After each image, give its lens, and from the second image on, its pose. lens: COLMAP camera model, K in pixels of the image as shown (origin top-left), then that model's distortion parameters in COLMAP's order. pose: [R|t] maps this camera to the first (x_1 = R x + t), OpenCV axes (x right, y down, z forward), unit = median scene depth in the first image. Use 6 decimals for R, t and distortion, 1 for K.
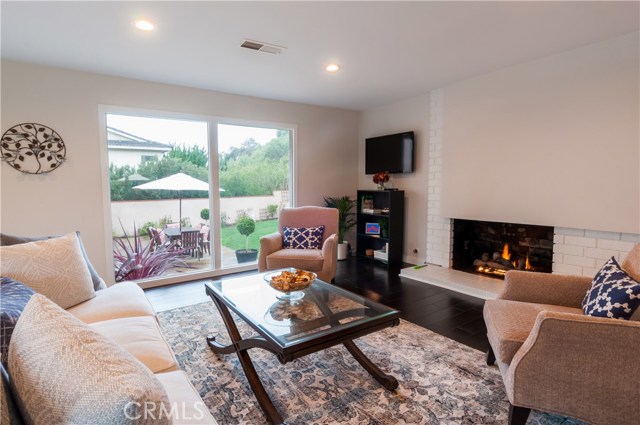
lens RADIAL K [[328.1, 0, 321.1], [0, 328.1, 217.7], [0, 0, 1]] dist [-0.000117, -0.000092]
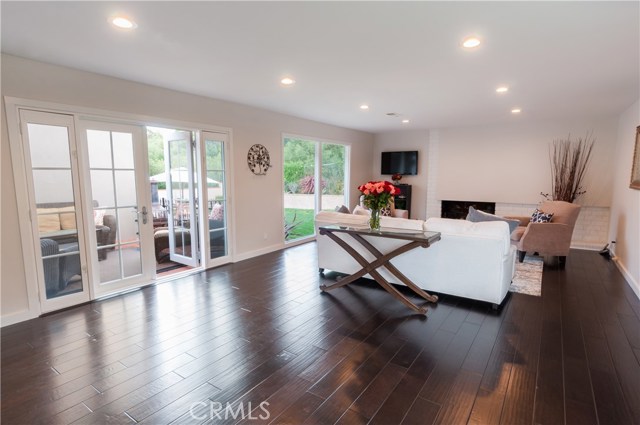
lens RADIAL K [[328.1, 0, 319.1], [0, 328.1, 211.9], [0, 0, 1]] dist [-0.000117, -0.000092]
pose [[0.942197, -0.023486, 0.334236, -1.113601], [0.020677, 0.999715, 0.011960, 0.039845], [-0.334422, -0.004357, 0.942413, -0.655223]]
